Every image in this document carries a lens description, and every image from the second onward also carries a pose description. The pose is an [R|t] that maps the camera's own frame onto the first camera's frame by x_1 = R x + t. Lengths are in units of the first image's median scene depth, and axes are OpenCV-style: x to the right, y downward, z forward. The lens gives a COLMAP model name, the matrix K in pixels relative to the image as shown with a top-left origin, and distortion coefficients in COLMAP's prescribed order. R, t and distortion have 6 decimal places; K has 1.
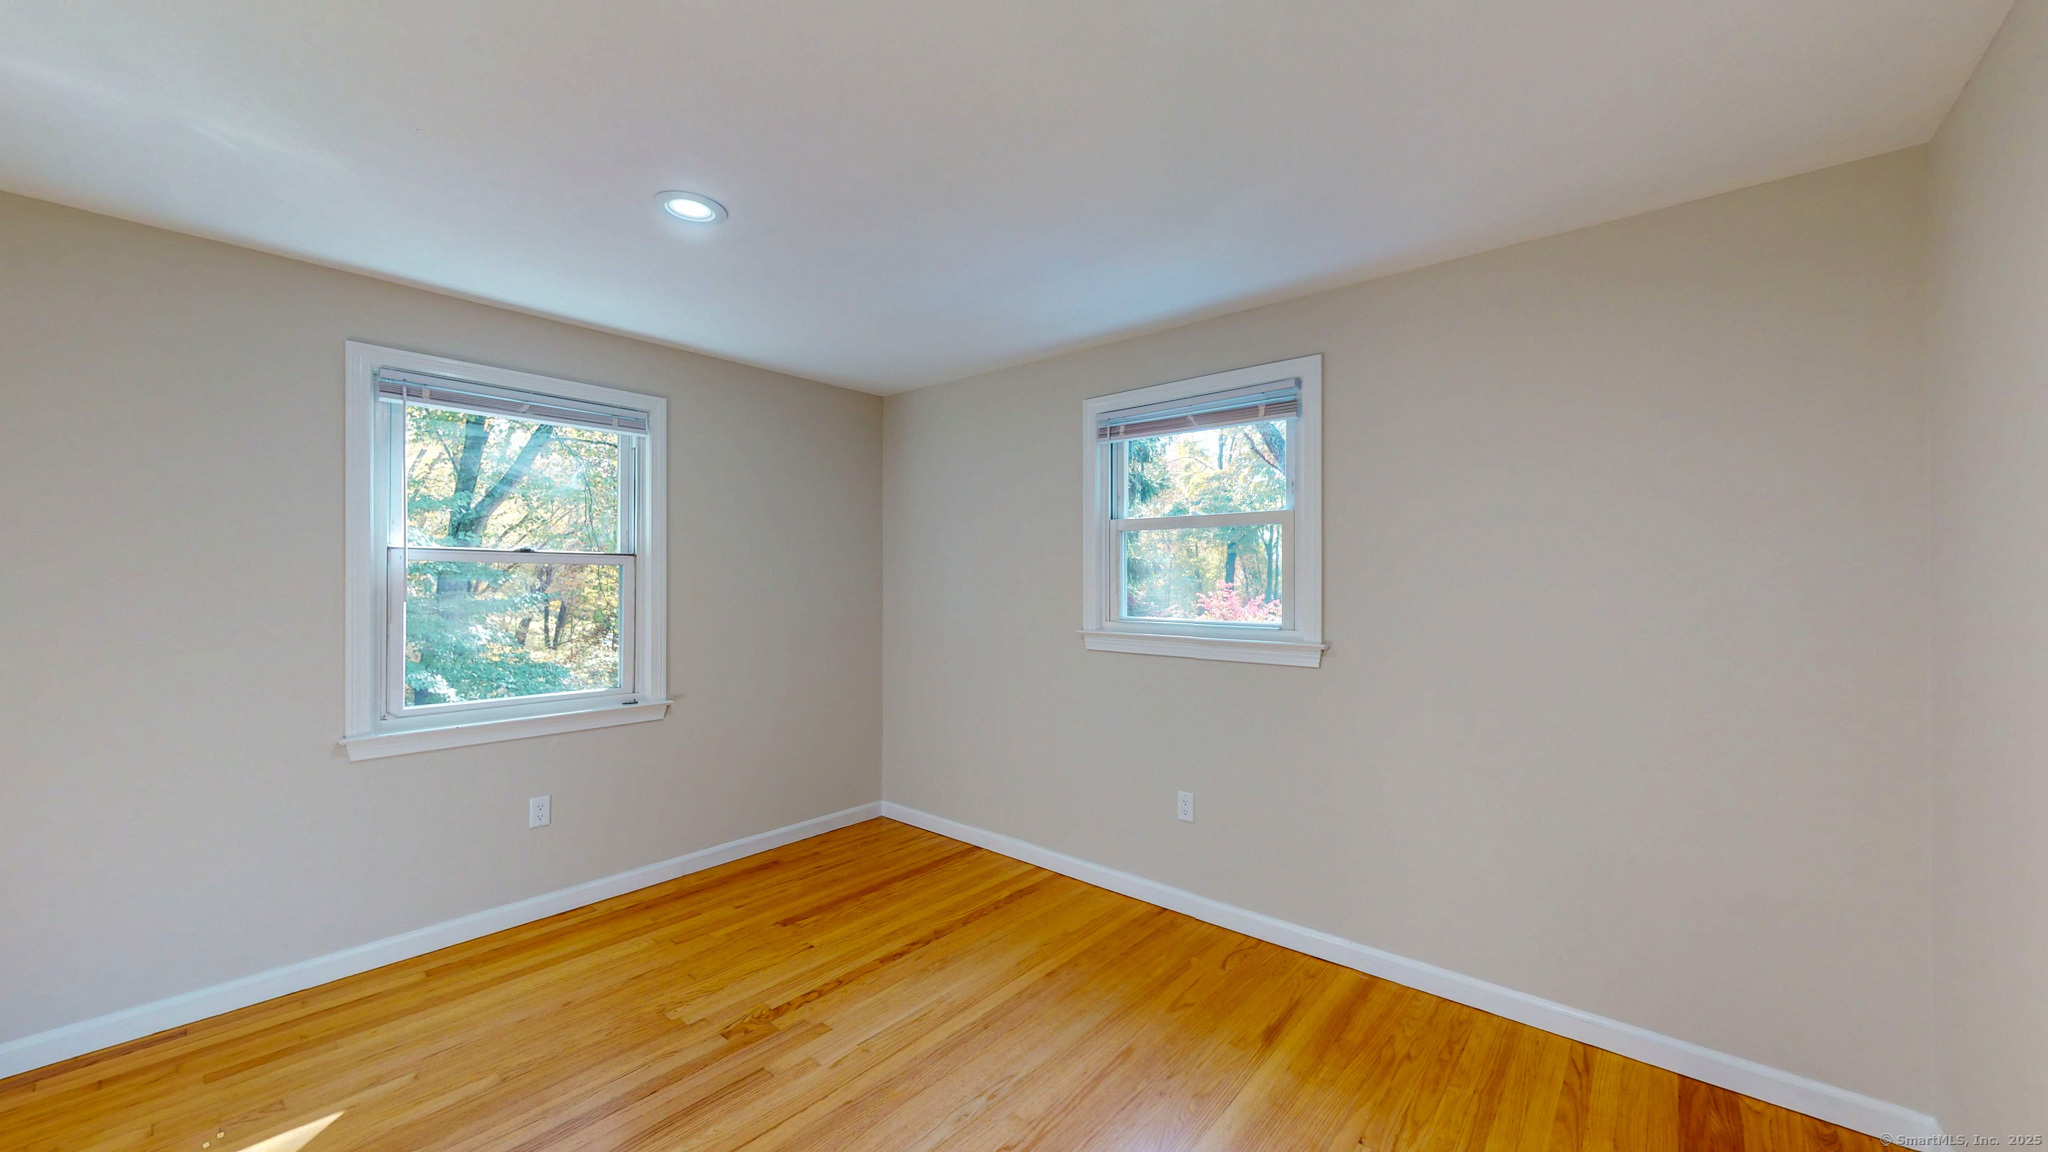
lens RADIAL K [[751.2, 0, 1027.4], [0, 751.2, 574.7], [0, 0, 1]] dist [0.001898, -0.000090]
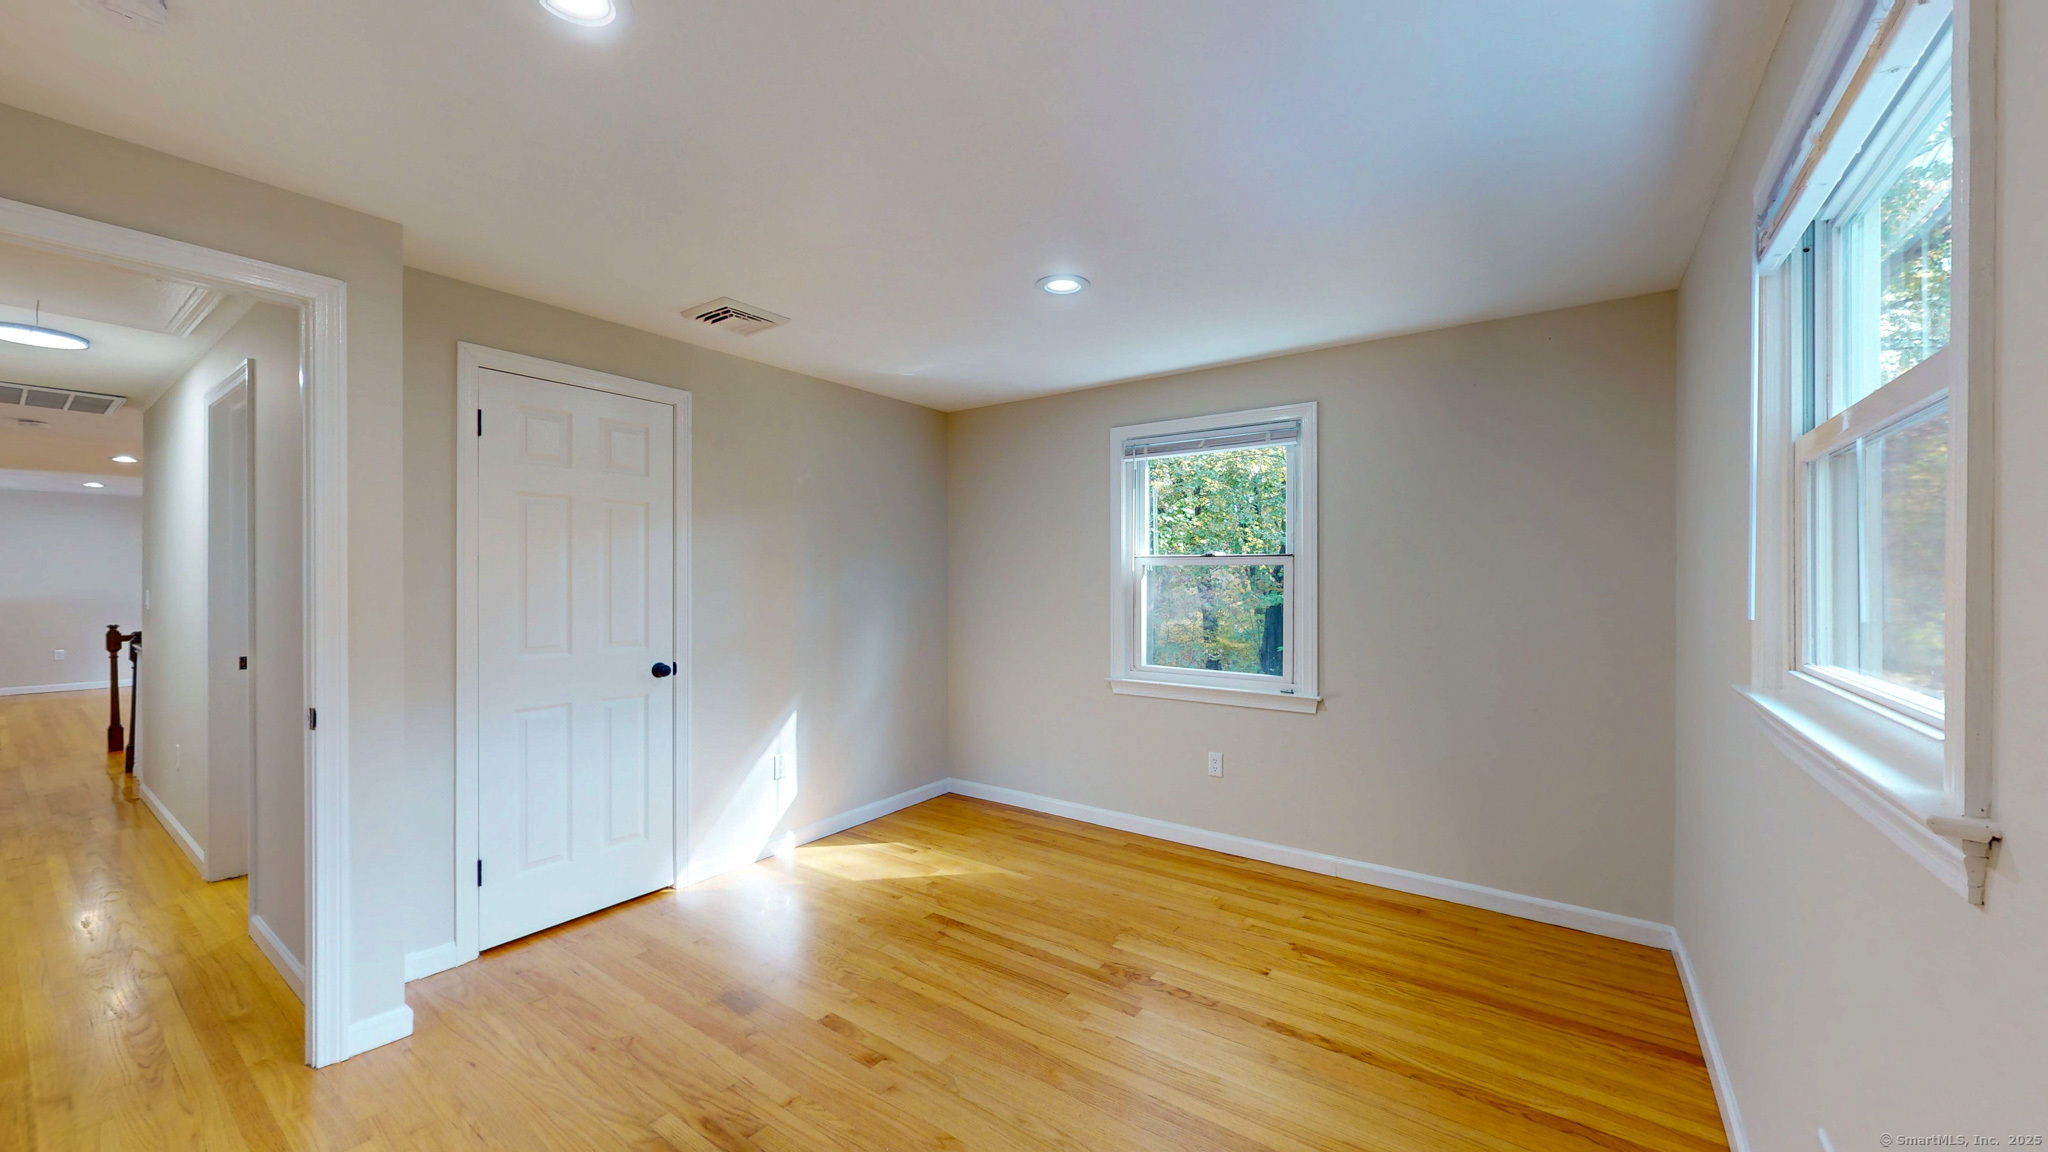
lens RADIAL K [[751.2, 0, 1026.0], [0, 751.2, 582.1], [0, 0, 1]] dist [0.001898, -0.000090]
pose [[0.090511, 0.004159, -0.995887, 0.576727], [0.004889, 0.999977, 0.004621, 0.005231], [0.995883, -0.005287, 0.090488, 0.591150]]
